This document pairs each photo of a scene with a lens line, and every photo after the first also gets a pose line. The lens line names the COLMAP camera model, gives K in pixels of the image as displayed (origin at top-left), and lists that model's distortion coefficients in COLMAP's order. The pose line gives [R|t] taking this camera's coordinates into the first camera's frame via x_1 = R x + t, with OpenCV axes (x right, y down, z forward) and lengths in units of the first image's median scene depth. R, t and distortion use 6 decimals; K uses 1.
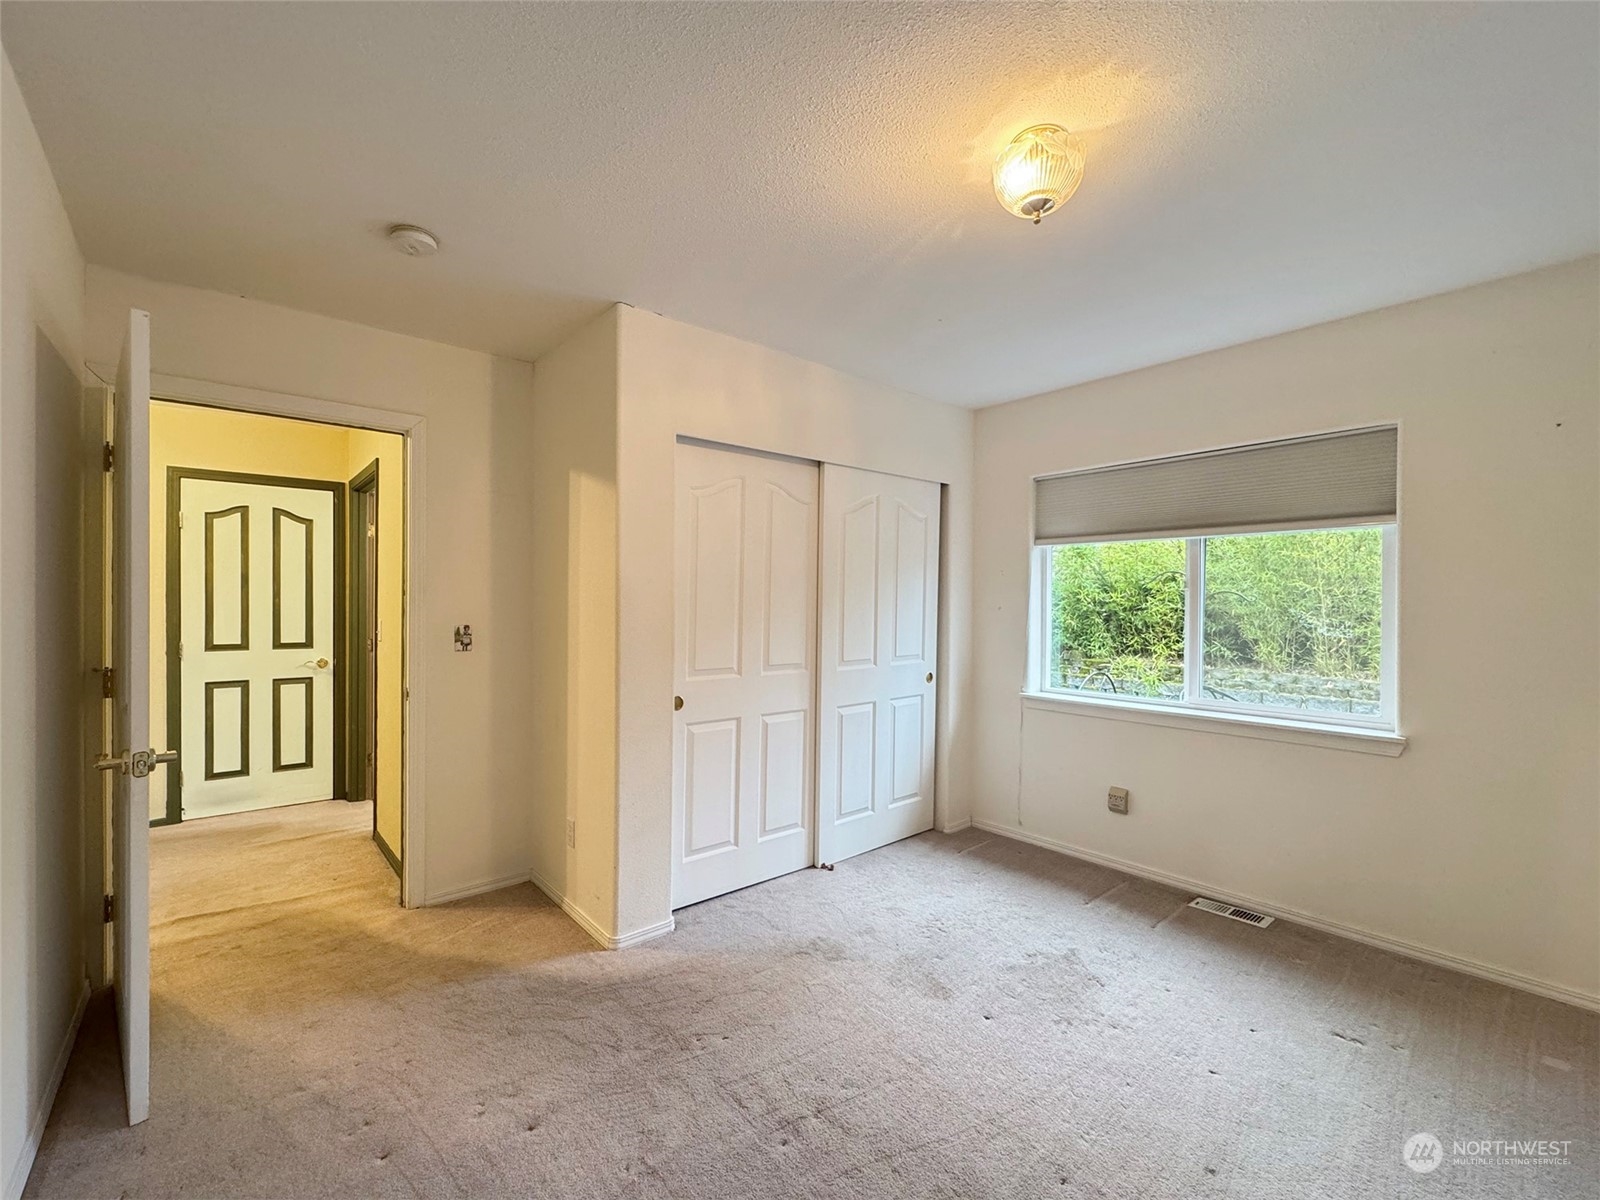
lens RADIAL K [[651.5, 0, 799.5], [0, 651.5, 607.3], [0, 0, 1]] dist [-0.000785, 0.000011]
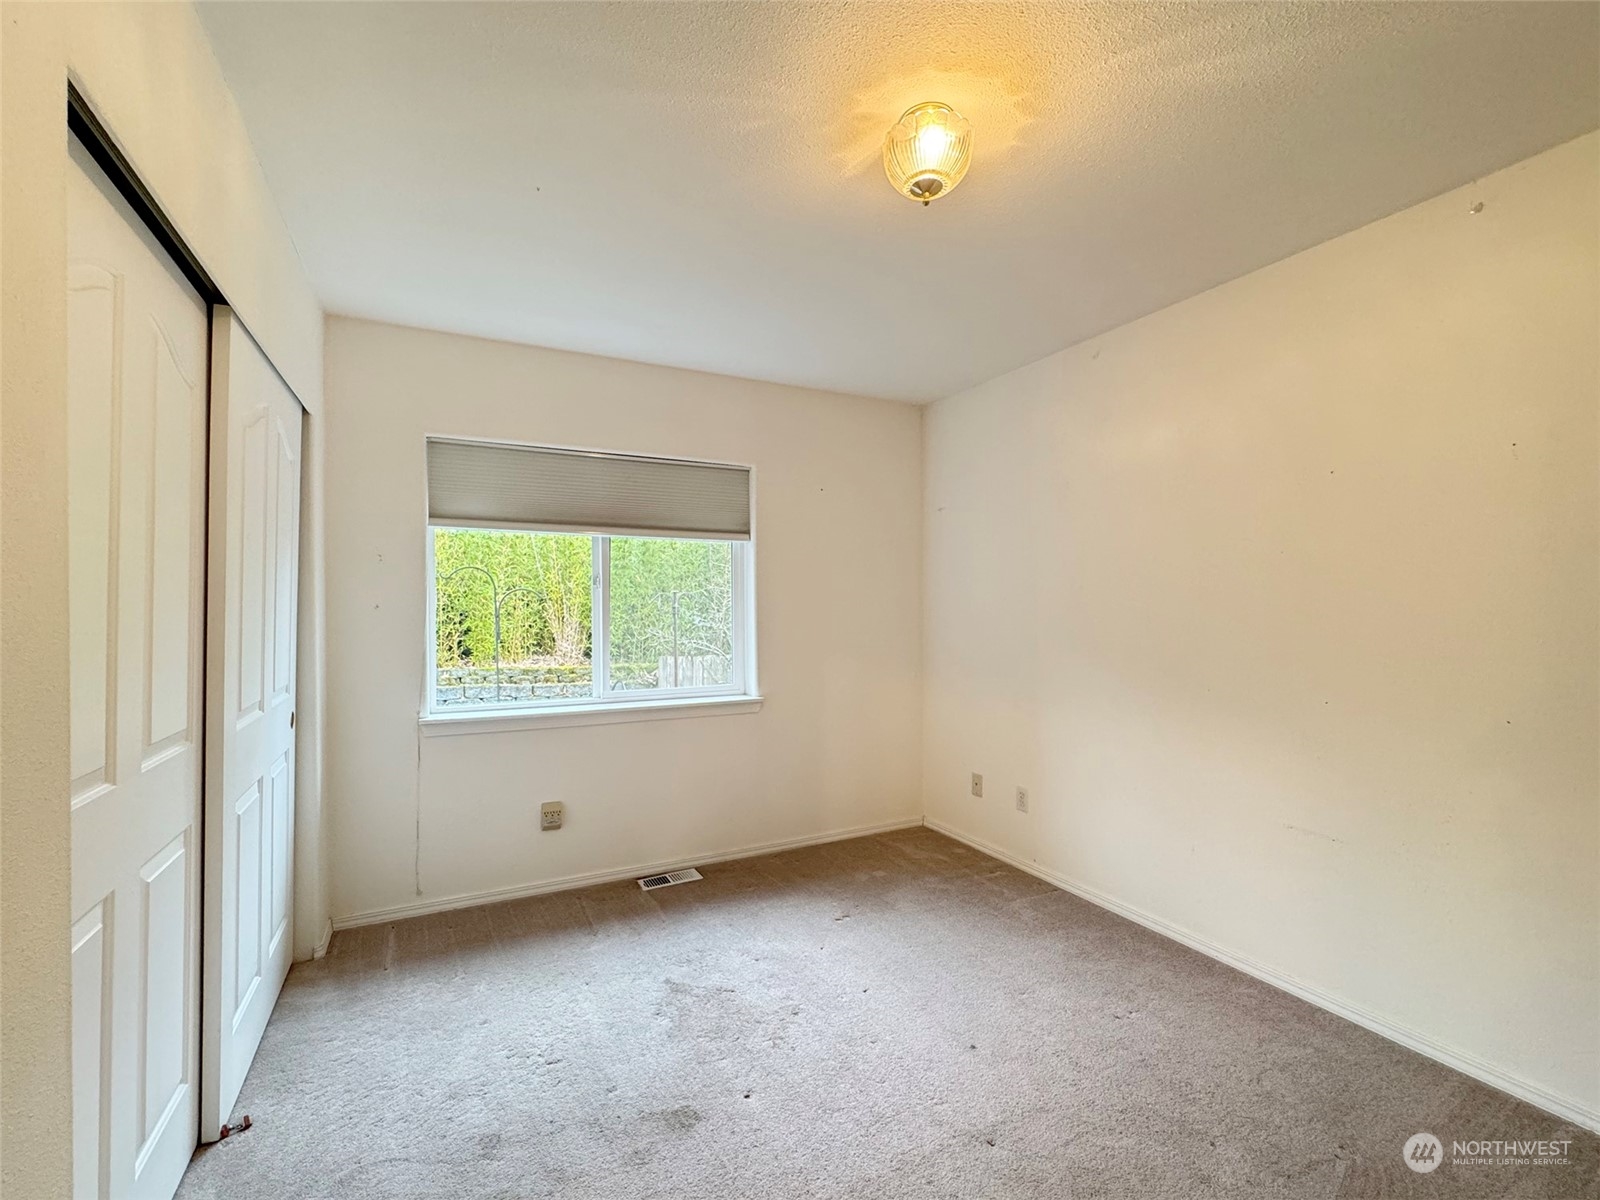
lens RADIAL K [[651.5, 0, 799.5], [0, 651.5, 607.3], [0, 0, 1]] dist [-0.000785, 0.000011]
pose [[0.284193, -0.010519, 0.958709, -0.287285], [0.008300, 0.999929, 0.008510, -0.000644], [-0.958731, 0.005539, 0.284260, 0.411994]]
